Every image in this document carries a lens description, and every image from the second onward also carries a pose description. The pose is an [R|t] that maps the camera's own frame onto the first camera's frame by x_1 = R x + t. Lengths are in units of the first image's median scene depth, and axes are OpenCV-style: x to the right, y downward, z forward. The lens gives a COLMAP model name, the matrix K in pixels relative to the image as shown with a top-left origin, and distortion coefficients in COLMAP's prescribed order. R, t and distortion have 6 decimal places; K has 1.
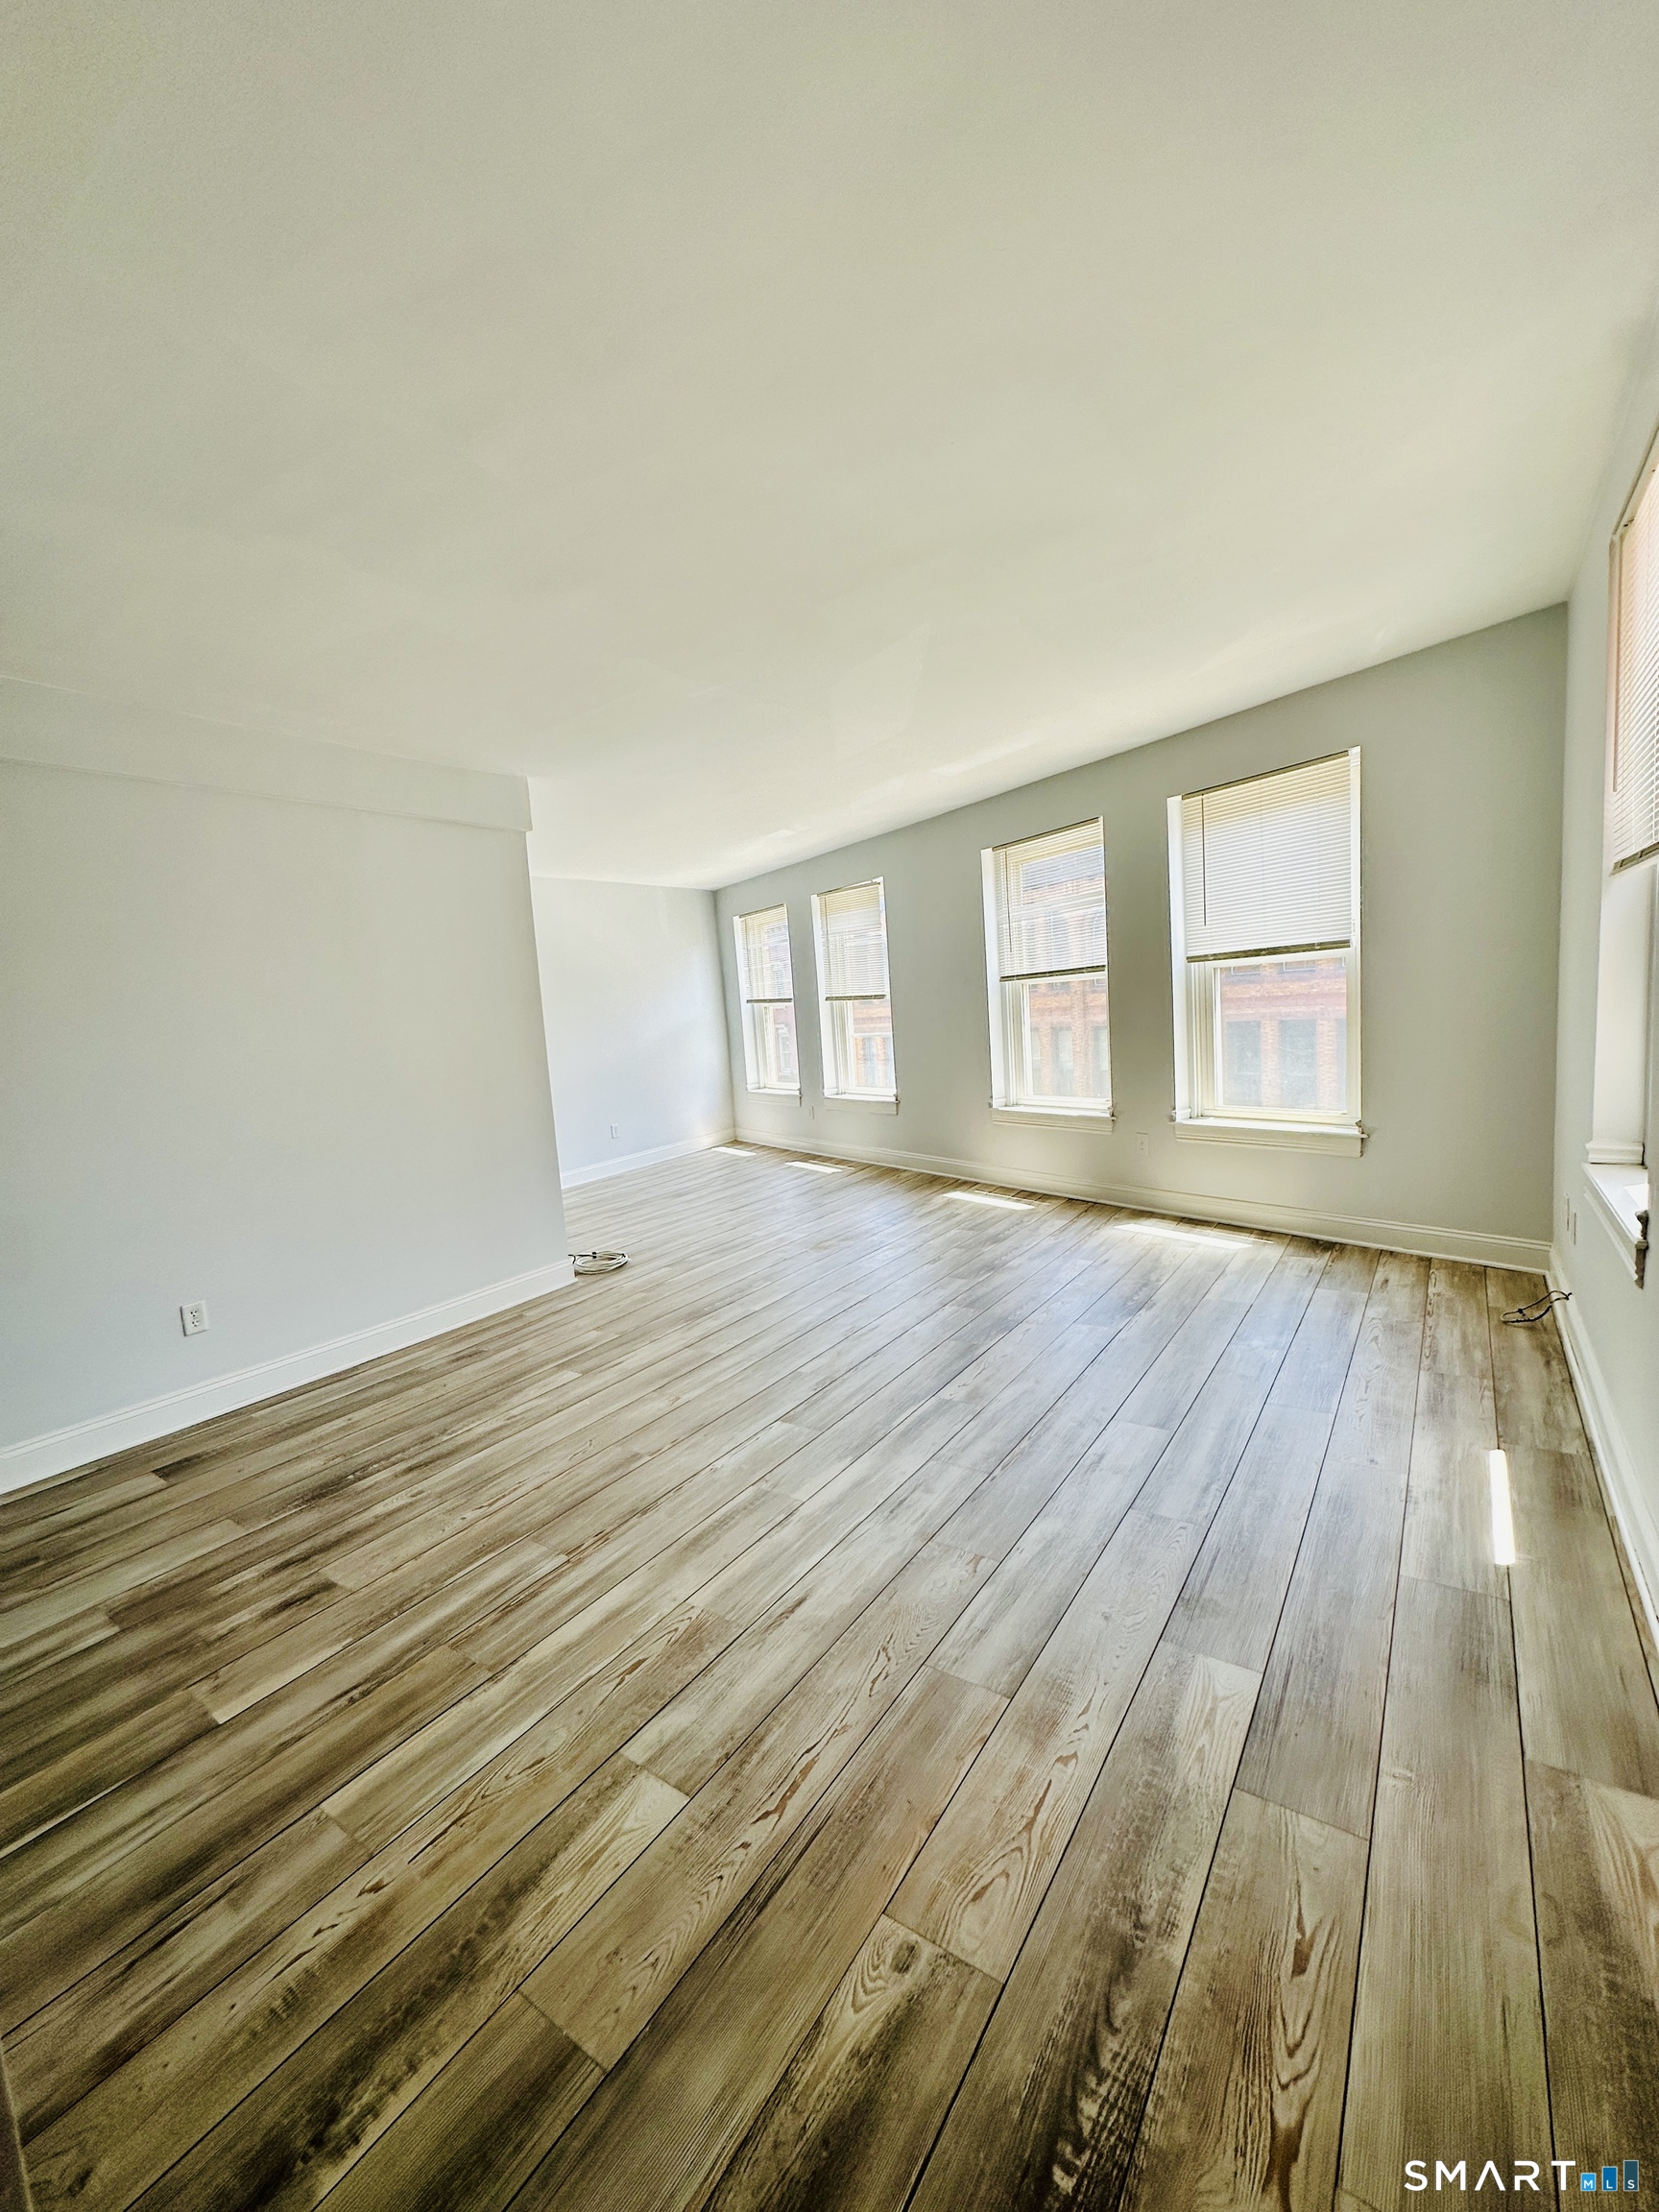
lens RADIAL K [[878.7, 0, 828.5], [0, 878.7, 1105.8], [0, 0, 1]] dist [0.000036, -0.000080]
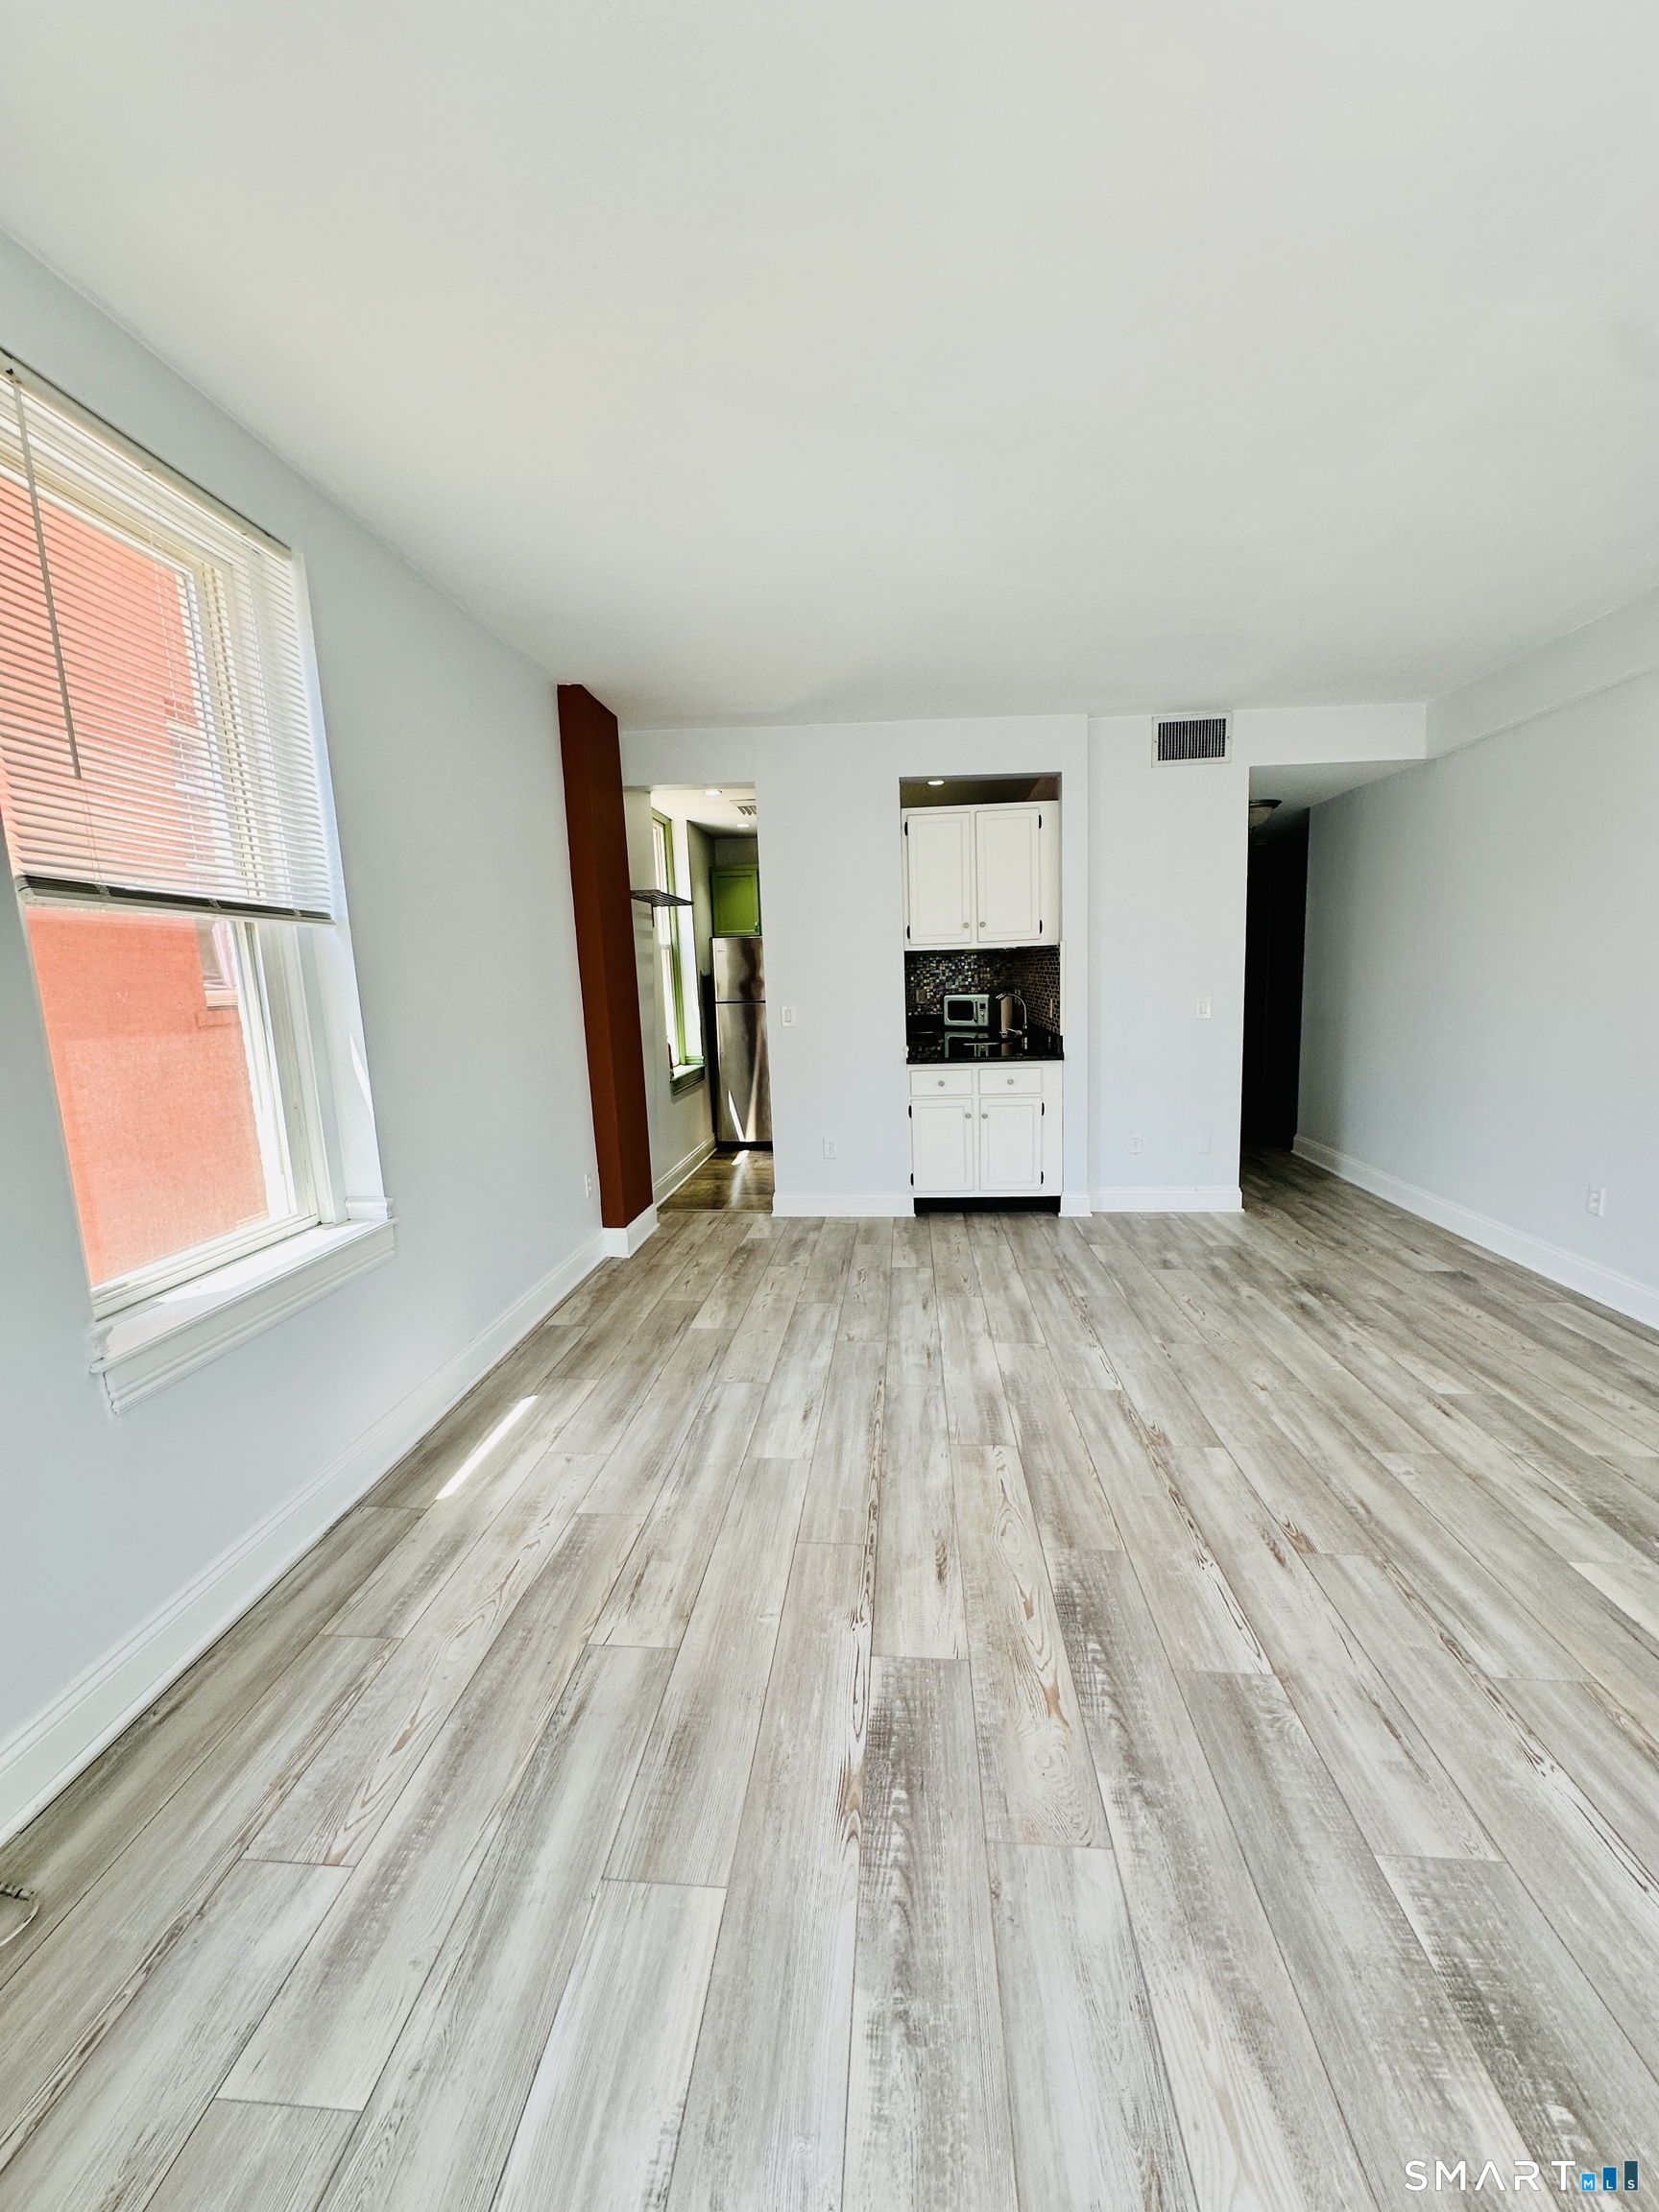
lens RADIAL K [[878.7, 0, 831.7], [0, 878.7, 1110.1], [0, 0, 1]] dist [0.000036, -0.000080]
pose [[-0.853606, 0.181154, -0.488406, 0.763131], [0.044416, 0.959480, 0.278253, -0.267909], [0.519022, 0.215825, -0.827064, 1.882603]]
